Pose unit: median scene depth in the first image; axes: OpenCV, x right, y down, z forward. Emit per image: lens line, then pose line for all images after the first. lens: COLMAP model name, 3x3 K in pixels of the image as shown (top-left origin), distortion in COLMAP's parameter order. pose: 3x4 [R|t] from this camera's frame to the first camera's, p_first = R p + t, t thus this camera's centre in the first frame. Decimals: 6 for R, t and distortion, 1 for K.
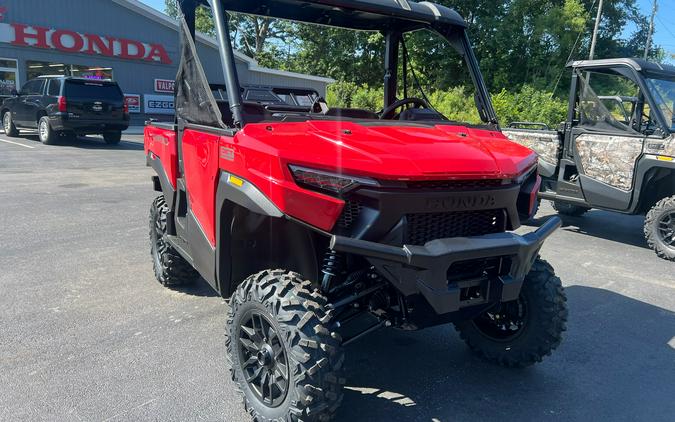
lens RADIAL K [[516.1, 0, 343.2], [0, 516.1, 199.8], [0, 0, 1]] dist [0.046702, -0.046196]
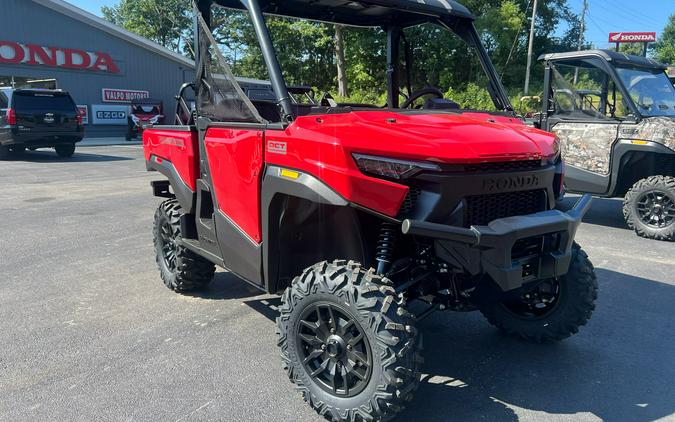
lens RADIAL K [[516.1, 0, 338.5], [0, 516.1, 194.7], [0, 0, 1]] dist [0.046702, -0.046196]
pose [[0.994947, -0.051331, 0.086289, -0.084478], [0.052777, 0.998500, -0.014558, 0.010087], [-0.085412, 0.019038, 0.996164, 0.000364]]
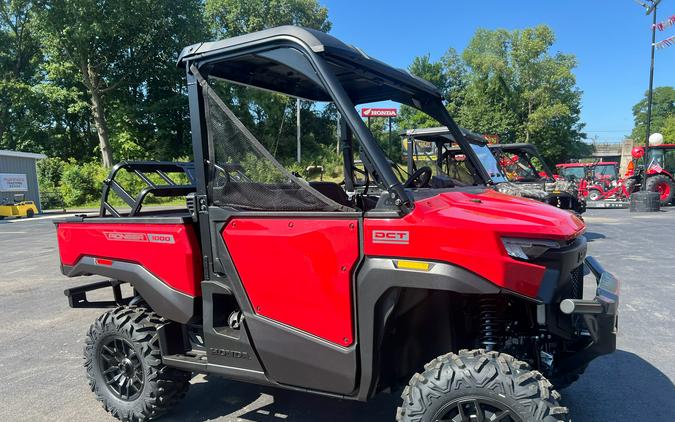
lens RADIAL K [[516.1, 0, 342.6], [0, 516.1, 252.7], [0, 0, 1]] dist [0.046702, -0.046196]
pose [[0.854502, -0.138724, 0.500582, -0.322566], [0.154105, 0.987996, 0.010739, -0.036214], [-0.496063, 0.067965, 0.865623, 0.111934]]
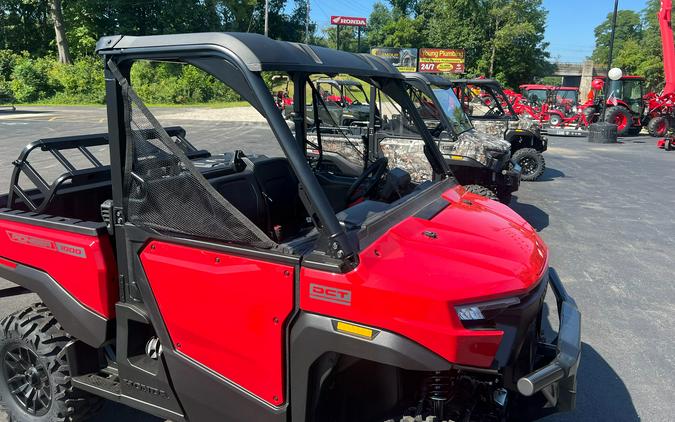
lens RADIAL K [[516.1, 0, 340.0], [0, 516.1, 167.6], [0, 0, 1]] dist [0.046702, -0.046196]
pose [[0.826040, -0.117189, 0.551293, -0.265166], [0.113682, 0.992684, 0.040678, -0.131891], [-0.552027, 0.029070, 0.833319, 0.144868]]
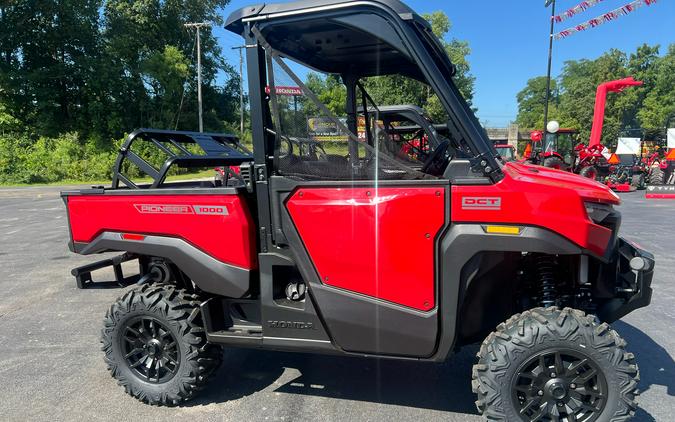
lens RADIAL K [[516.1, 0, 343.1], [0, 516.1, 253.8], [0, 0, 1]] dist [0.046702, -0.046196]
pose [[0.740910, -0.178649, 0.647408, -0.446628], [0.166998, 0.982702, 0.080054, -0.049663], [-0.650510, 0.048803, 0.757928, 0.192877]]
